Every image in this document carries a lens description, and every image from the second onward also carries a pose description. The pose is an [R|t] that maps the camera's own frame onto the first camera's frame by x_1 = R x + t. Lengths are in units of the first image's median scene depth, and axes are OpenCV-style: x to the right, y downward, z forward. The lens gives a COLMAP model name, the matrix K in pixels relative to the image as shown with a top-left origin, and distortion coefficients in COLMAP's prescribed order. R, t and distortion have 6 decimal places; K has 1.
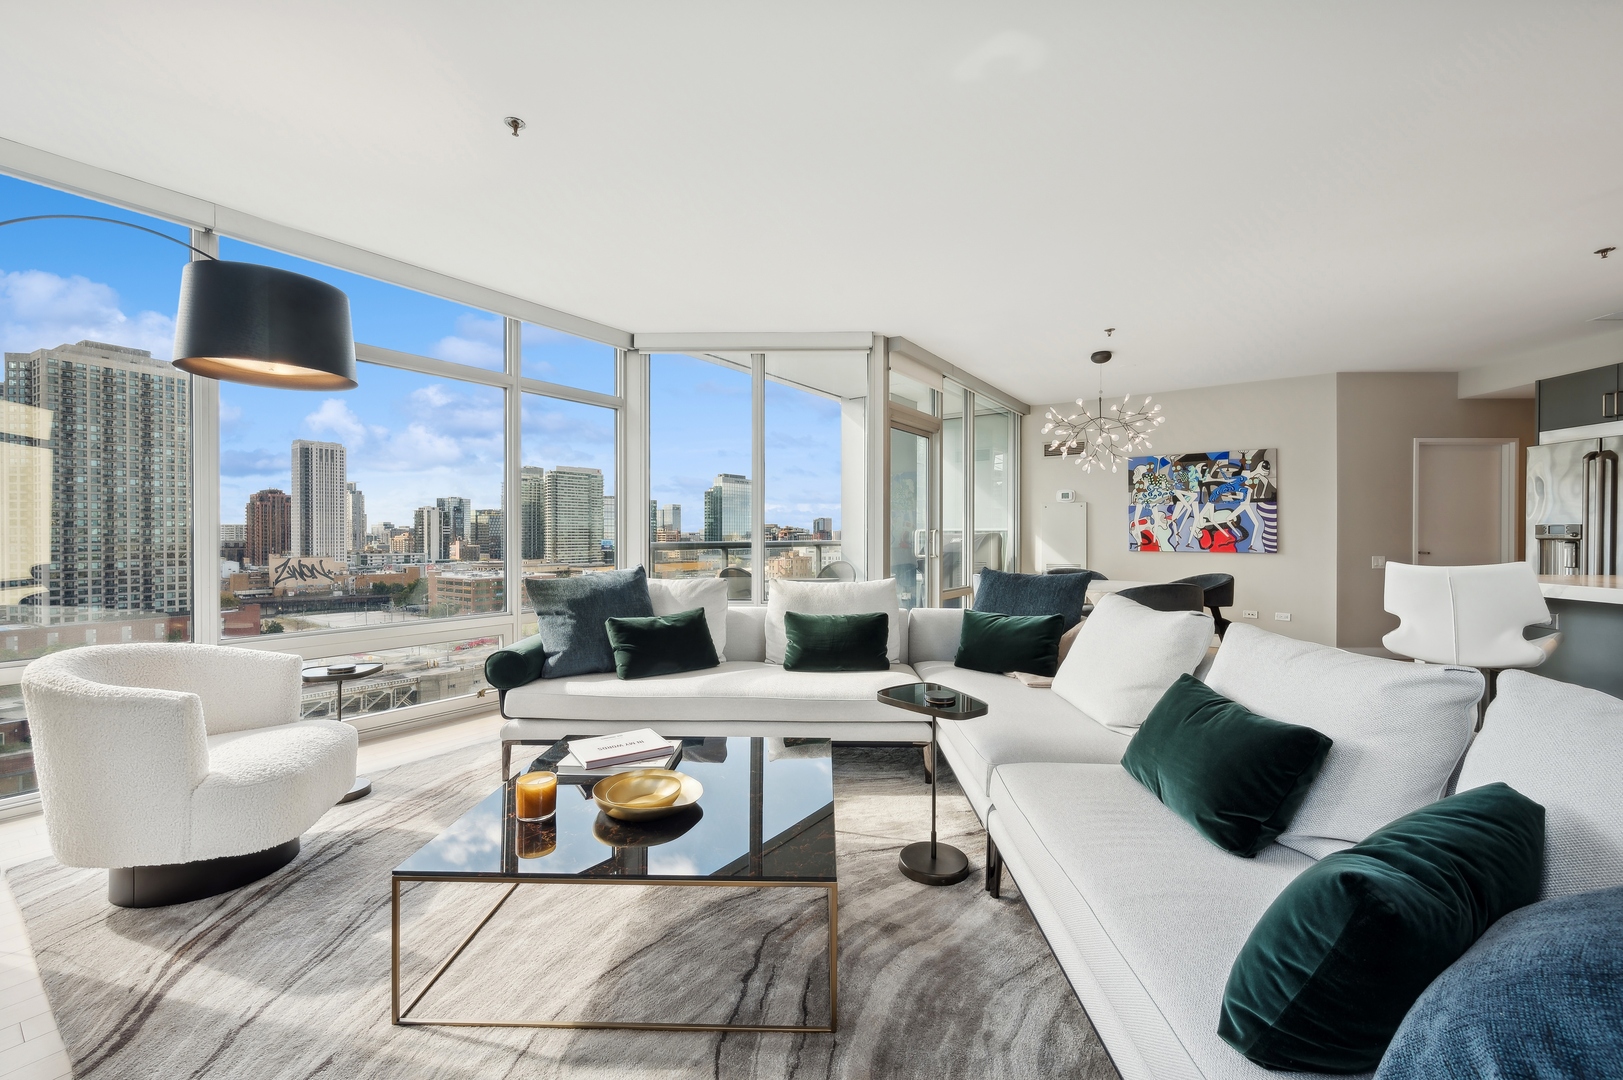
lens RADIAL K [[651.3, 0, 811.9], [0, 651.3, 539.4], [0, 0, 1]] dist [-0.000081, 0.000382]
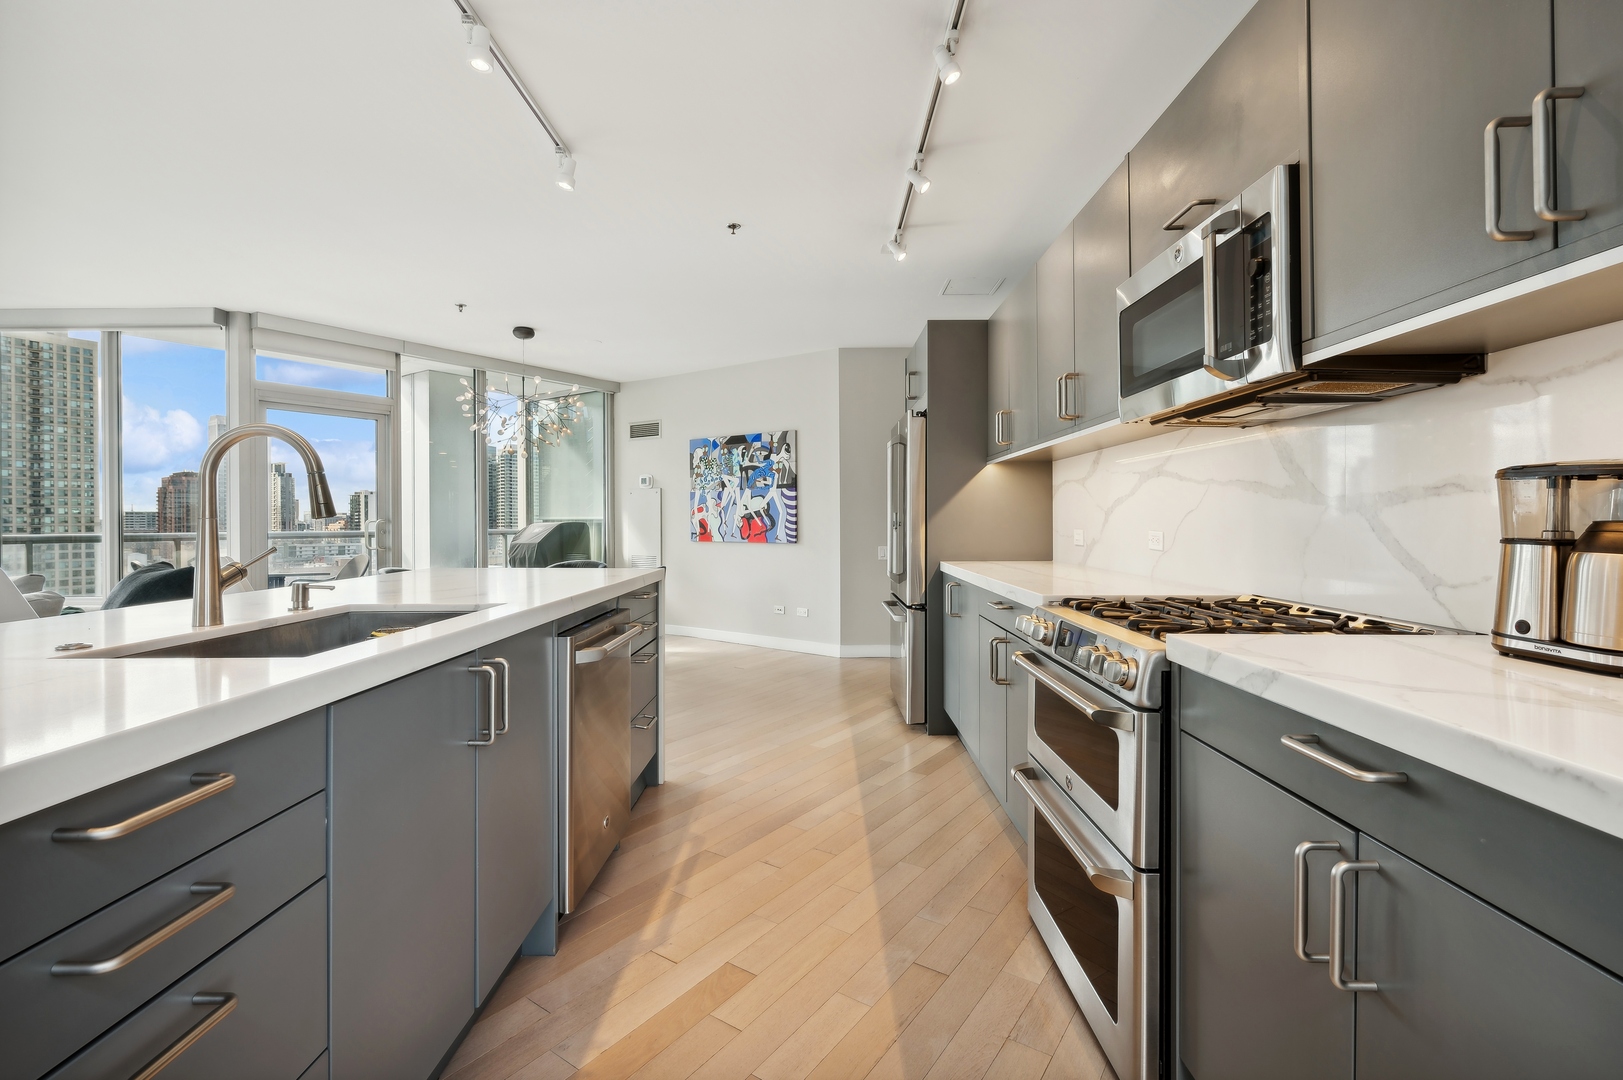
lens RADIAL K [[731.7, 0, 810.1], [0, 731.7, 525.5], [0, 0, 1]] dist [0.001854, -0.000645]
pose [[0.999959, -0.004187, 0.007987, 0.684760], [0.004188, 0.999991, -0.000126, -0.003772], [-0.007986, 0.000159, 0.999968, -0.035277]]
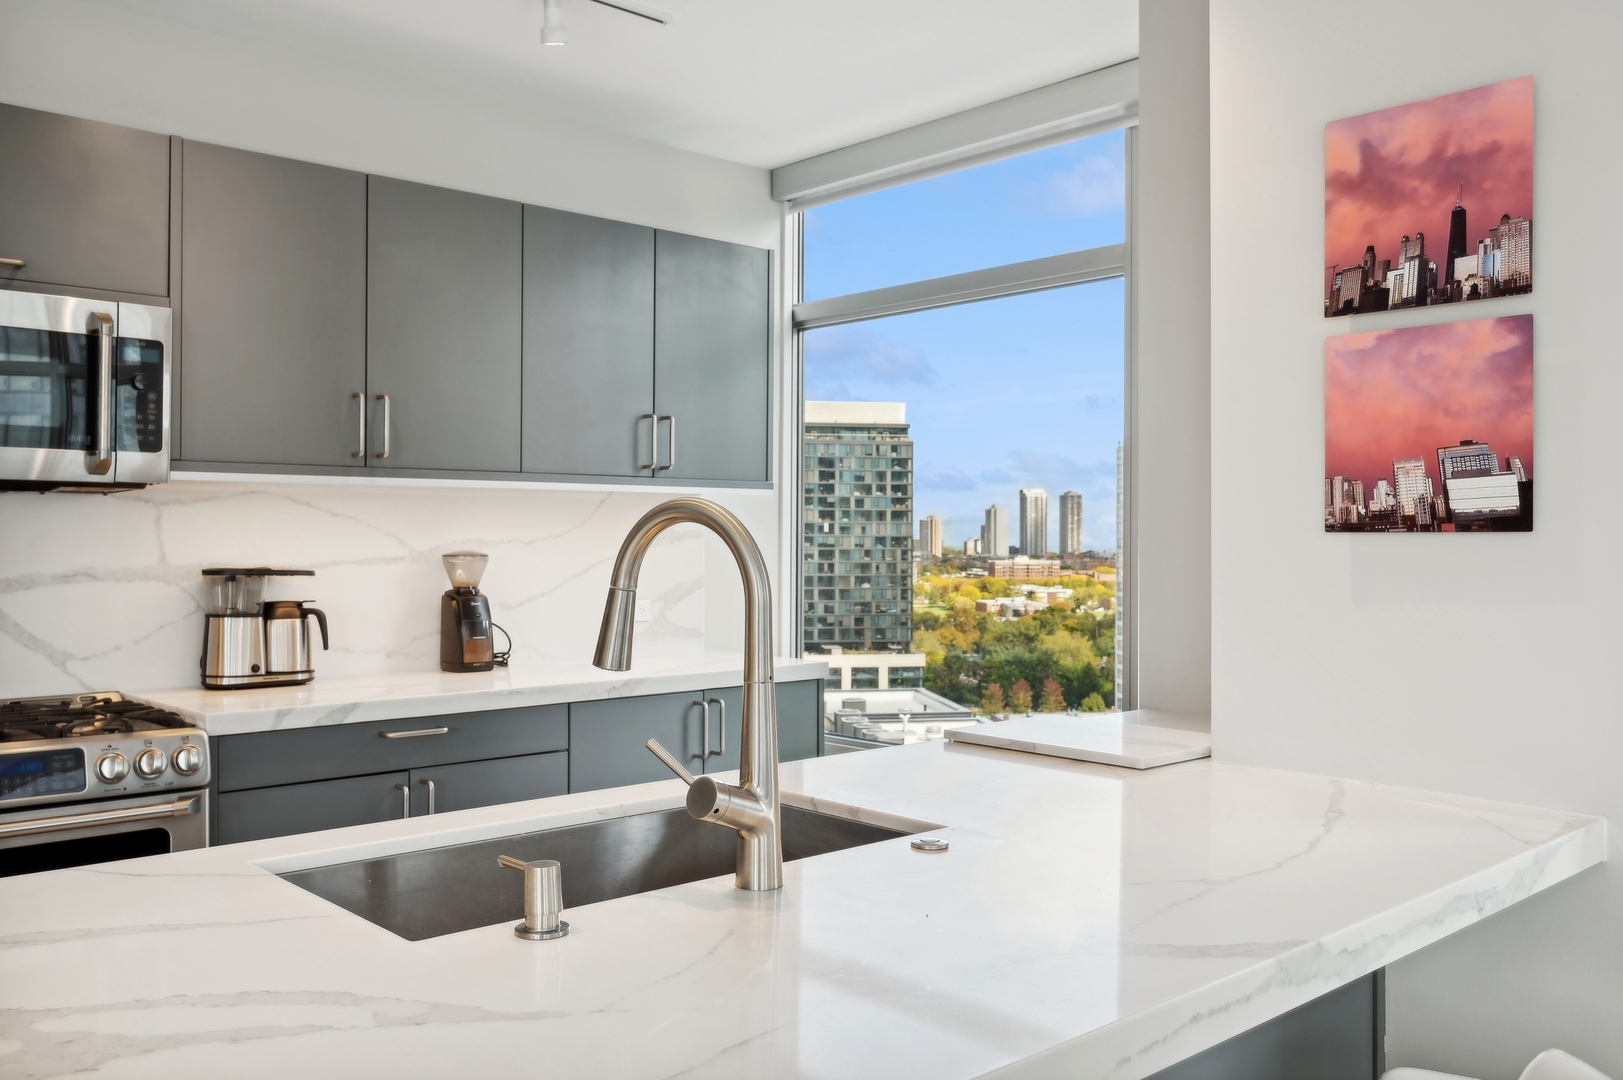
lens RADIAL K [[1356.9, 0, 821.5], [0, 1356.9, 536.1], [0, 0, 1]] dist [-0.009588, 0.009830]
pose [[-0.699275, -0.000642, 0.714853, 0.336590], [0.002168, 0.999993, 0.003019, -0.030436], [-0.714850, 0.003661, -0.699268, 0.339914]]
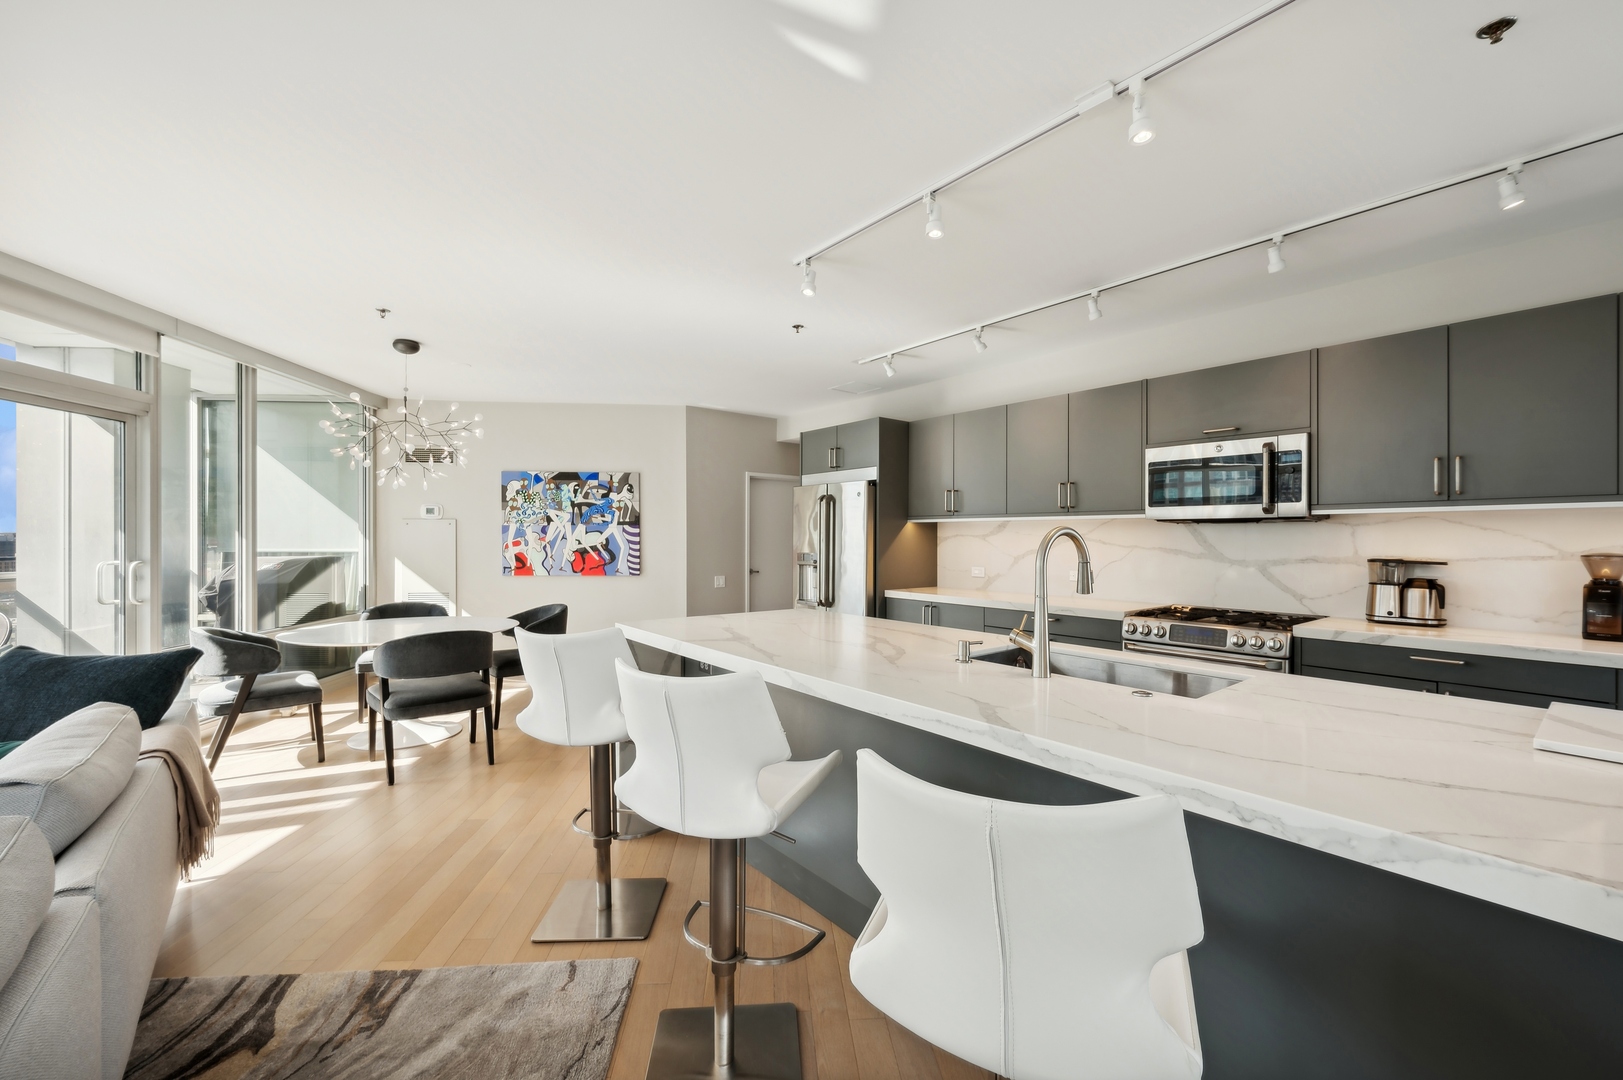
lens RADIAL K [[651.3, 0, 812.1], [0, 651.3, 541.9], [0, 0, 1]] dist [-0.000081, 0.000382]
pose [[0.764744, -0.001800, 0.644332, 0.250517], [0.001648, 0.999998, 0.000838, -0.030238], [-0.644332, 0.000421, 0.764746, 0.046804]]
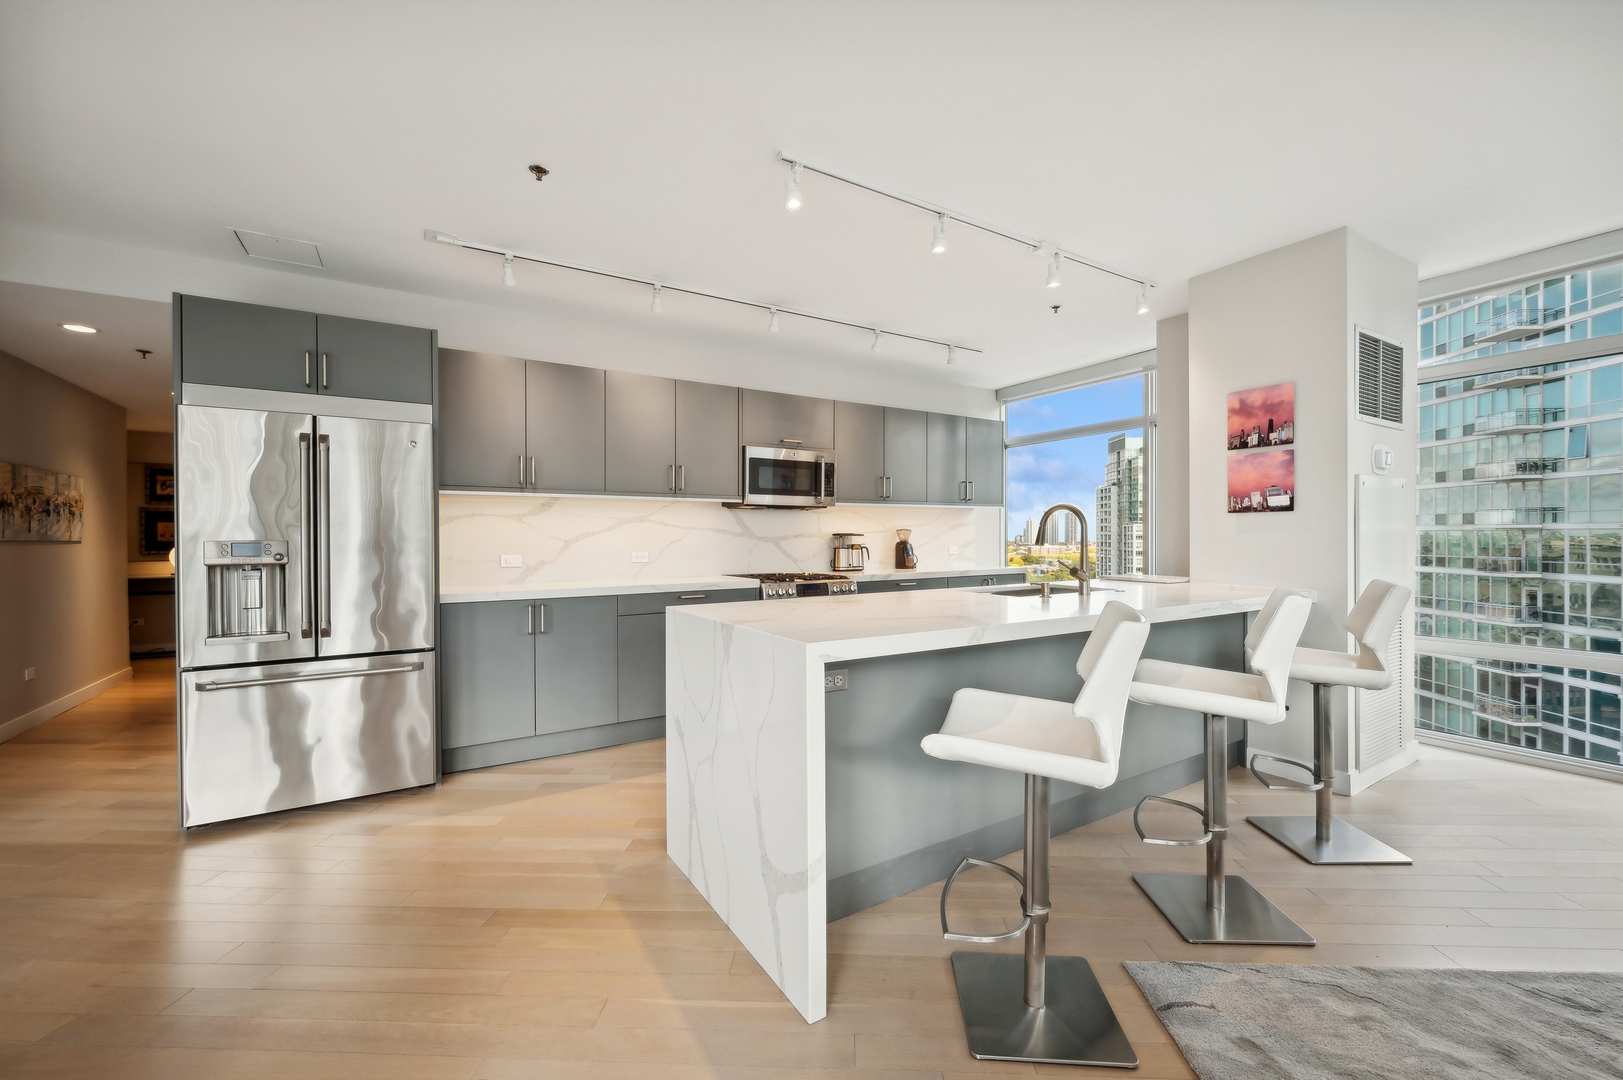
lens RADIAL K [[651.3, 0, 808.1], [0, 651.3, 541.0], [0, 0, 1]] dist [-0.000081, 0.000382]
pose [[-0.542807, -0.003607, 0.839850, 0.225312], [0.009498, 0.999900, 0.010433, -0.016471], [-0.839804, 0.013640, -0.542718, 0.599465]]
